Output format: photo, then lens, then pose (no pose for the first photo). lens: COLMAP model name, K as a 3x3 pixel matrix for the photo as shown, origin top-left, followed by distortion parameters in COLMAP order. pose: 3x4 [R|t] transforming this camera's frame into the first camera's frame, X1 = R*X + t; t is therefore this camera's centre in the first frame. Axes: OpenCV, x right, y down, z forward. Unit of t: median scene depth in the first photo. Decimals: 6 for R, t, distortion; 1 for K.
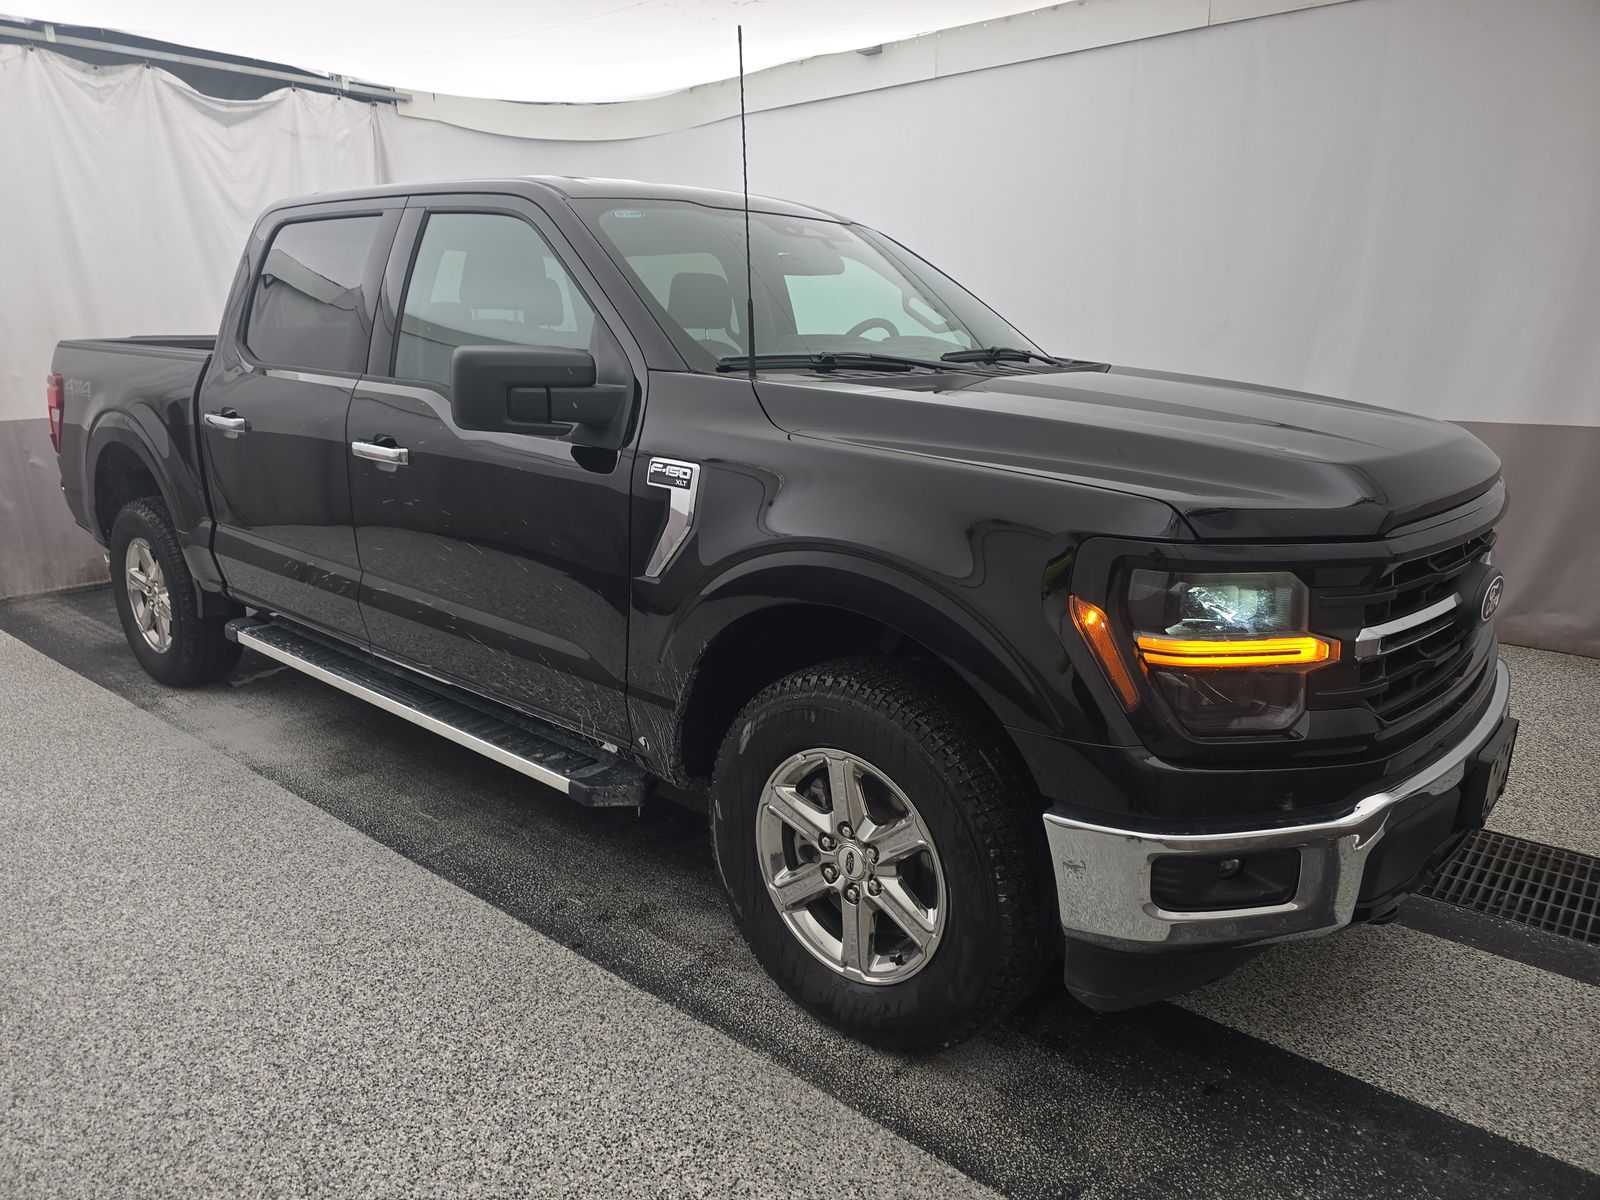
lens RADIAL K [[1068.6, 0, 796.8], [0, 1068.6, 594.7], [0, 0, 1]] dist [0.016580, -0.018762]
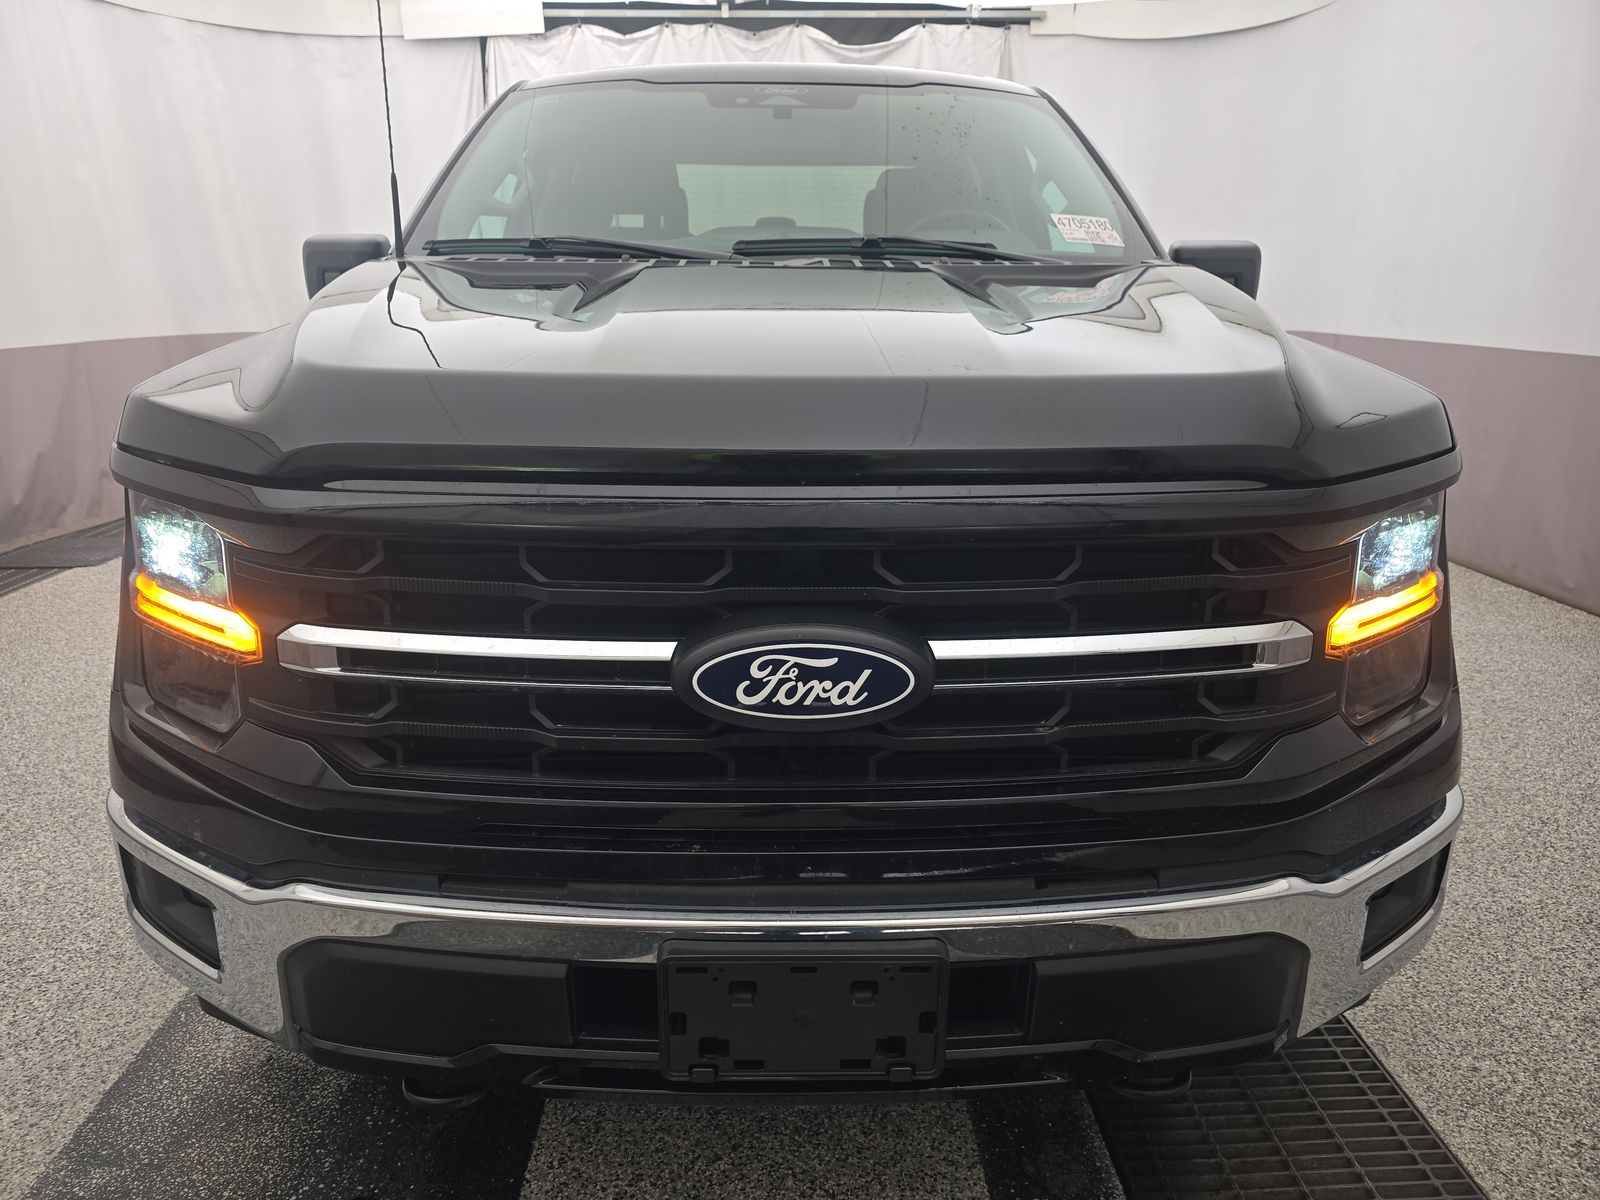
lens RADIAL K [[1068.6, 0, 798.7], [0, 1068.6, 607.3], [0, 0, 1]] dist [0.016580, -0.018762]
pose [[0.678983, 0.214258, -0.702193, 0.335608], [-0.175083, 0.976126, 0.128546, -0.032016], [0.712971, 0.035662, 0.700286, 0.217865]]
